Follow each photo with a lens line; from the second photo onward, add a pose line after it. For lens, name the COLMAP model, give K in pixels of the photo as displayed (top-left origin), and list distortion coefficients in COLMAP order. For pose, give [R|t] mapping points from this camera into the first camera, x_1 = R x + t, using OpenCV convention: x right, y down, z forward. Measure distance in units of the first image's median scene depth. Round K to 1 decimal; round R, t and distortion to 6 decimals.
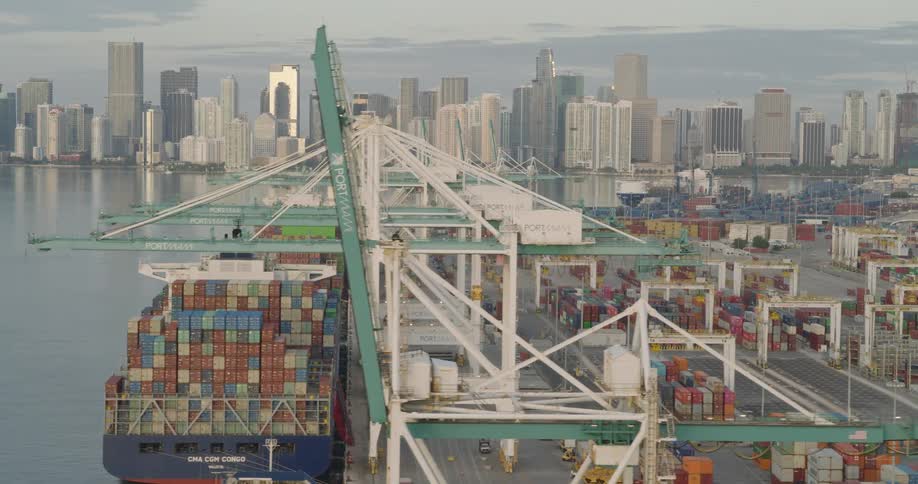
lens RADIAL K [[2171.7, 0, 459.0], [0, 2171.7, 242.0], [0, 0, 1]] dist [0.562091, -5.233770]
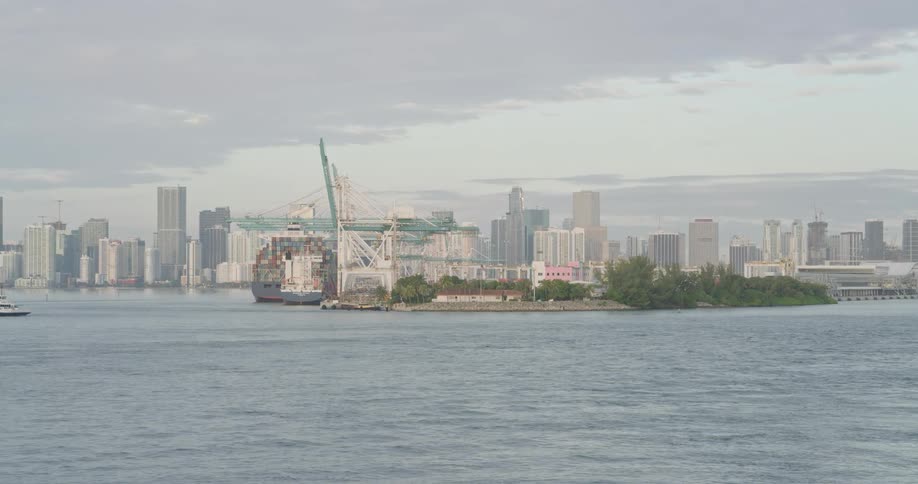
lens RADIAL K [[2171.7, 0, 459.0], [0, 2171.7, 242.0], [0, 0, 1]] dist [0.562091, -5.233770]
pose [[0.999924, -0.010527, -0.006394, 0.015532], [0.010056, 0.997526, -0.069571, 0.027191], [0.007111, 0.069501, 0.997557, -0.218892]]
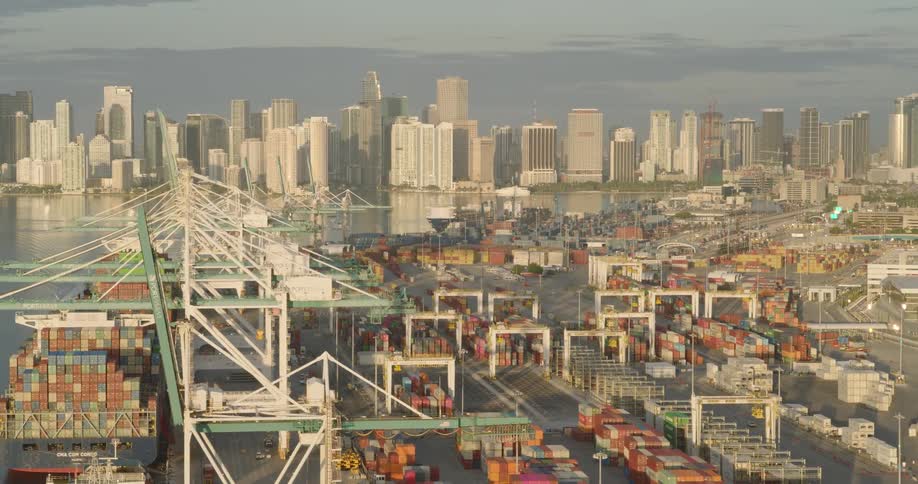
lens RADIAL K [[2171.7, 0, 459.0], [0, 2171.7, 242.0], [0, 0, 1]] dist [0.562091, -5.233770]
pose [[0.997240, -0.012398, 0.073207, 0.004044], [0.012626, 0.999917, -0.002647, -0.003776], [-0.073168, 0.003564, 0.997313, -0.052033]]
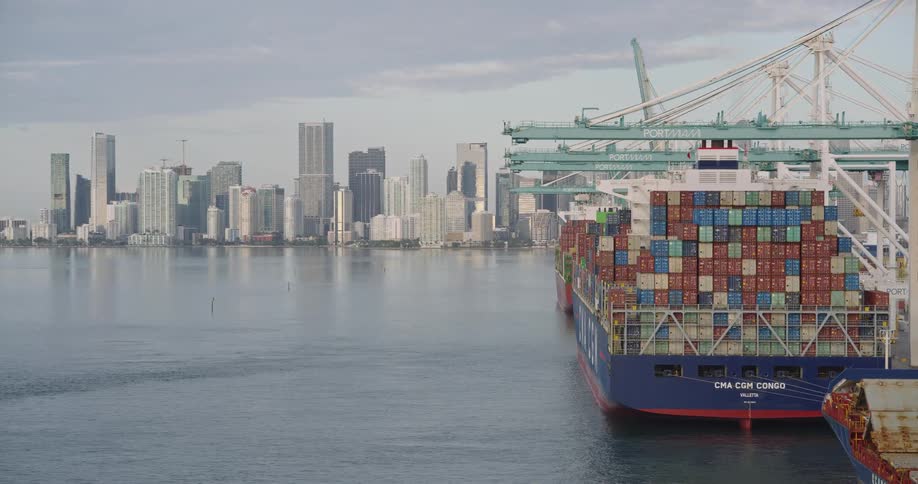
lens RADIAL K [[2171.7, 0, 459.0], [0, 2171.7, 242.0], [0, 0, 1]] dist [0.562091, -5.233770]
pose [[0.997381, -0.011774, -0.071359, -0.017892], [0.008567, 0.998946, -0.045088, 0.009184], [0.071815, 0.044358, 0.996431, 0.020651]]
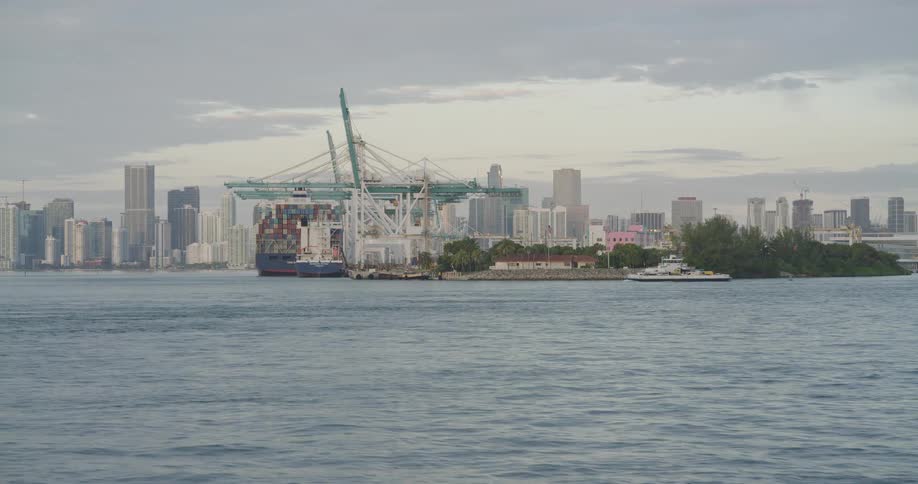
lens RADIAL K [[2171.7, 0, 459.0], [0, 2171.7, 242.0], [0, 0, 1]] dist [0.562091, -5.233770]
pose [[0.999844, -0.013663, 0.011196, 0.006340], [0.014330, 0.997985, -0.061810, 0.027099], [-0.010329, 0.061961, 0.998025, -0.185677]]
